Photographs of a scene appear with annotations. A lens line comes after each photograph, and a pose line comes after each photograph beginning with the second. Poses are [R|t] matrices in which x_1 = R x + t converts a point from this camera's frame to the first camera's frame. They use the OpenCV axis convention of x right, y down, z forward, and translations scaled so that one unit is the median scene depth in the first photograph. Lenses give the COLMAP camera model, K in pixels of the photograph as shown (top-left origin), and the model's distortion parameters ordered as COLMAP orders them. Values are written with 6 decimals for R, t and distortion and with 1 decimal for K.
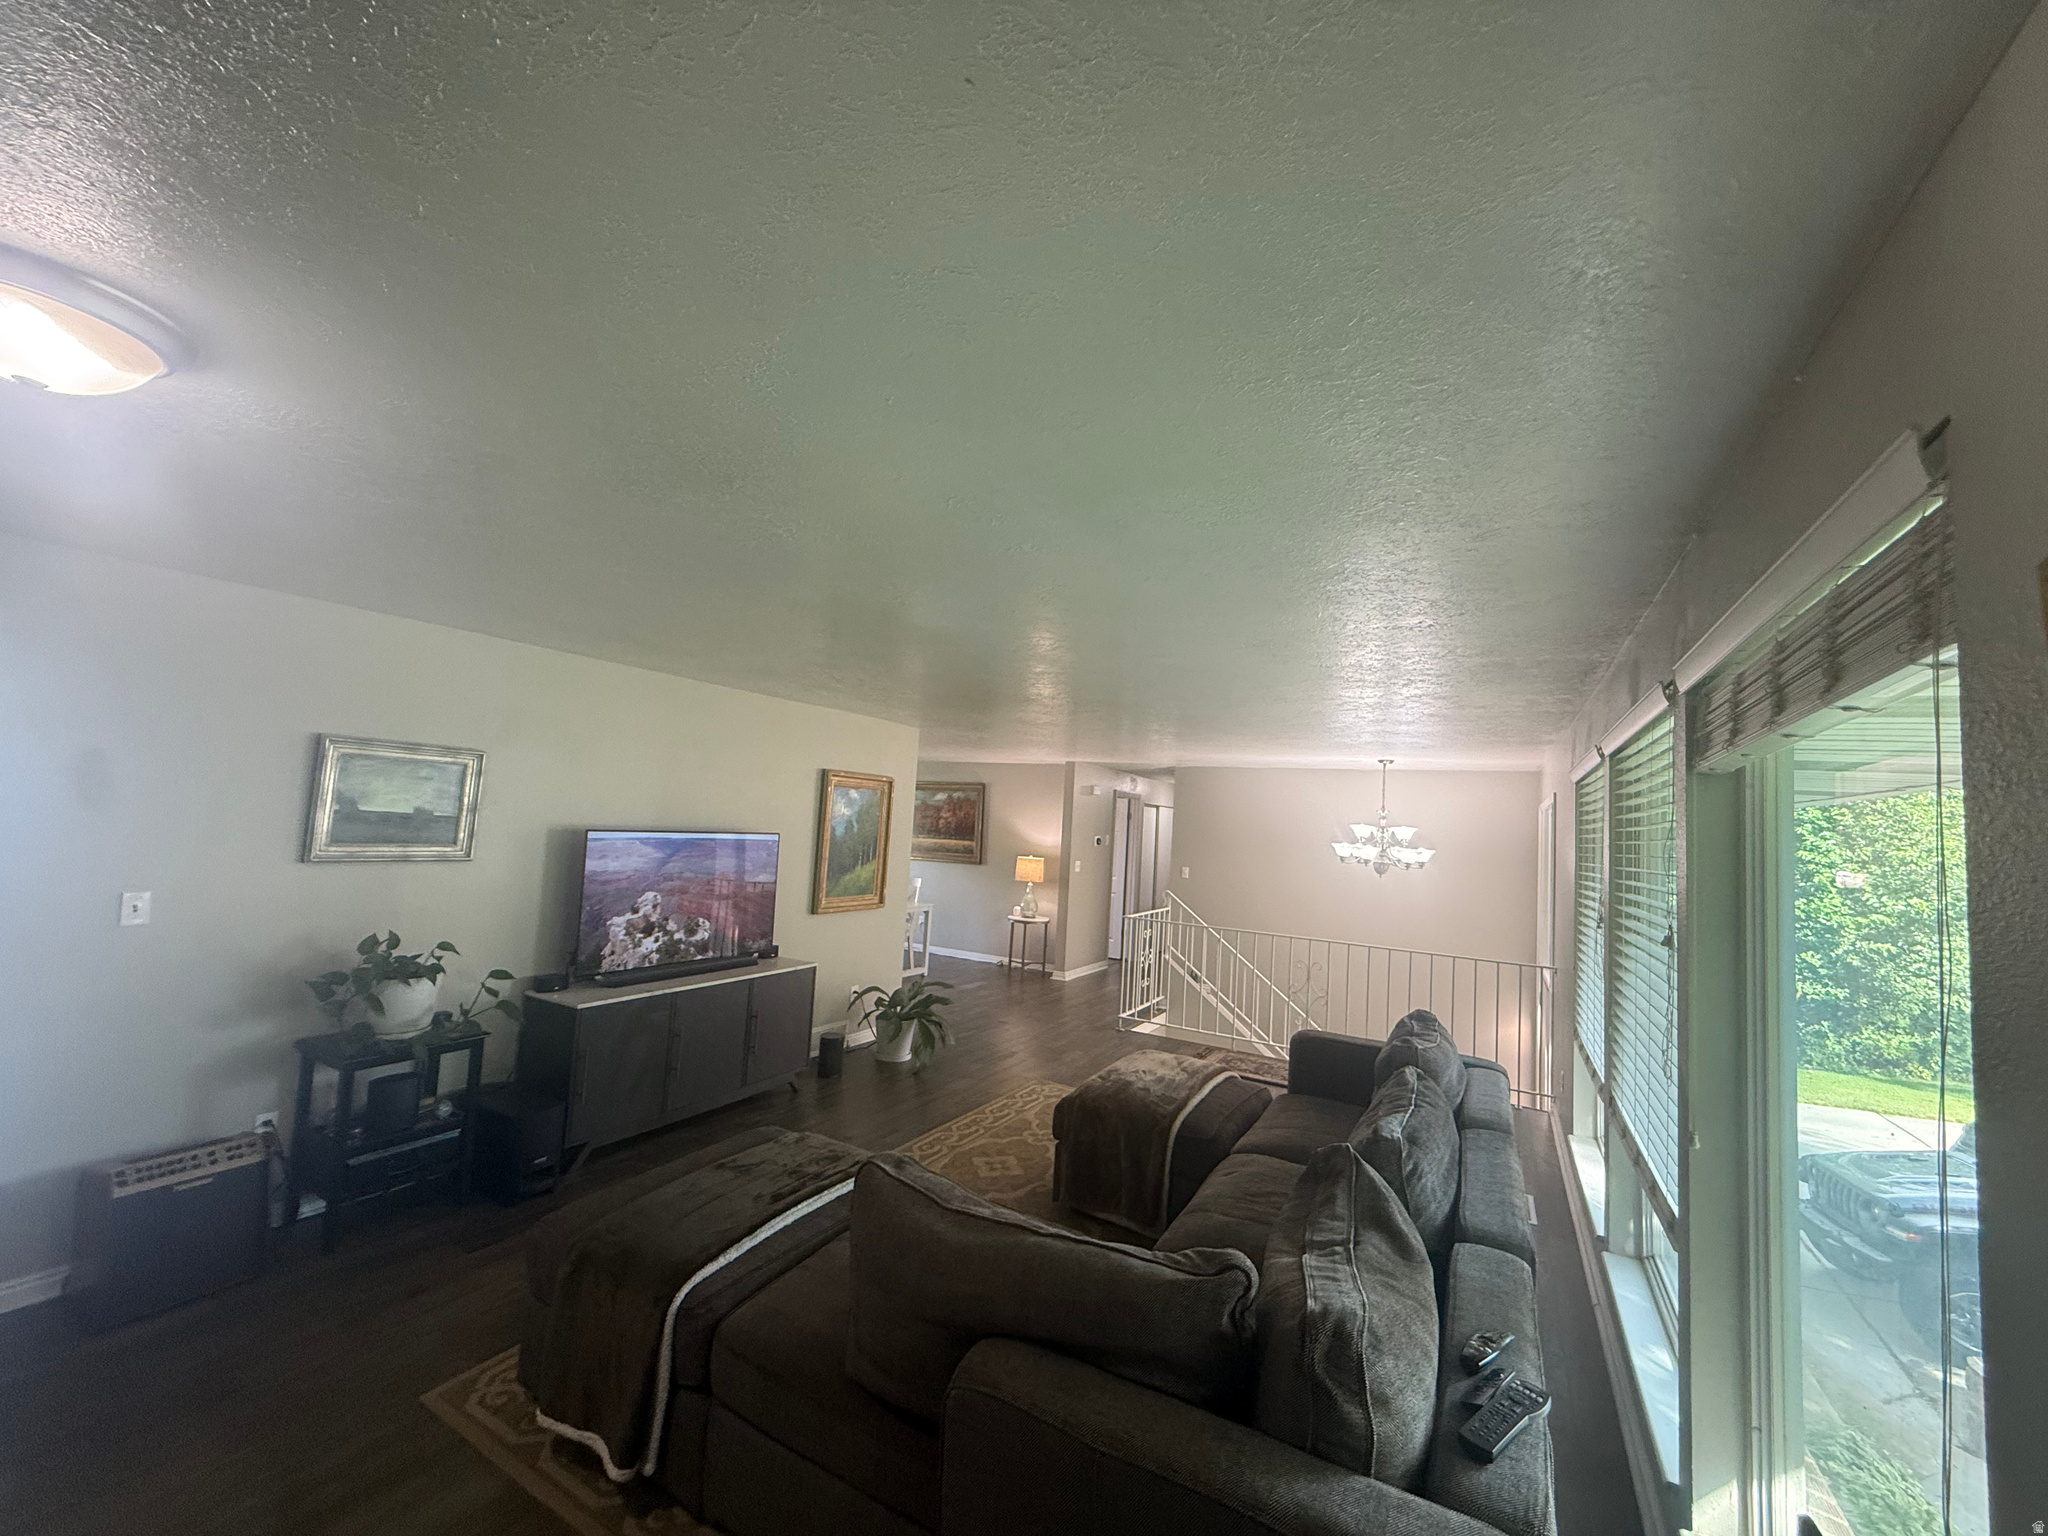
lens RADIAL K [[826.9, 0, 1019.4], [0, 826.9, 764.2], [0, 0, 1]] dist [0.001499, 0.000085]
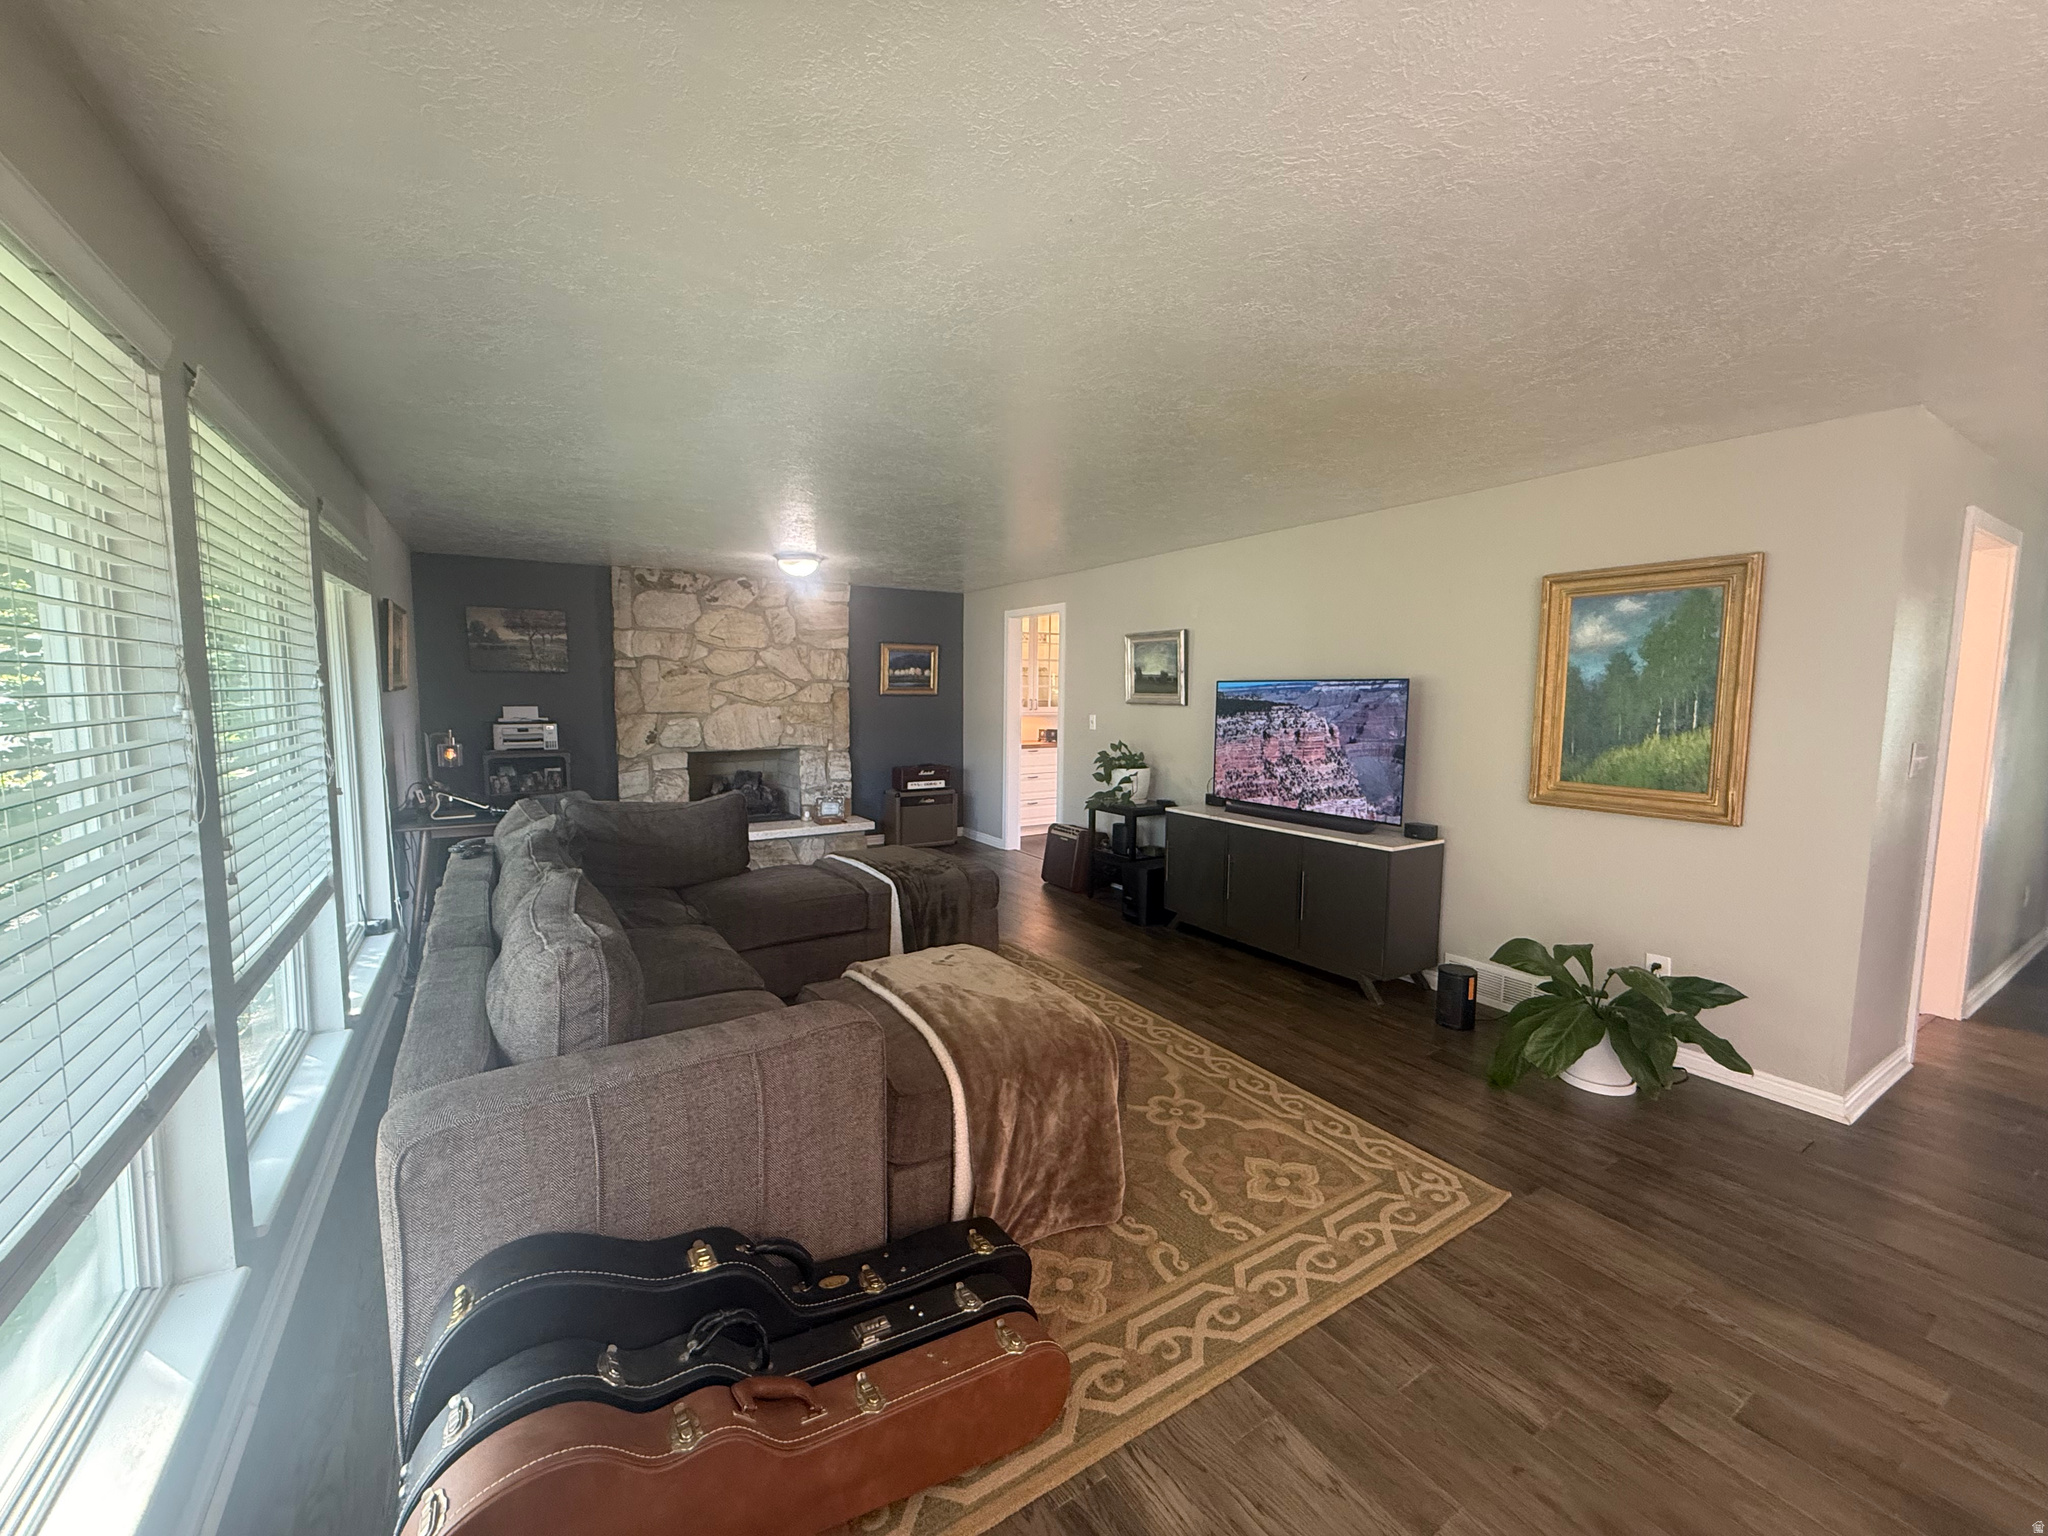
lens RADIAL K [[826.9, 0, 1020.9], [0, 826.9, 761.8], [0, 0, 1]] dist [0.001499, 0.000085]
pose [[-0.469319, 0.024240, -0.882696, 0.631543], [0.037430, 0.999271, 0.007541, 0.157656], [0.882235, -0.029500, -0.469884, 1.158264]]
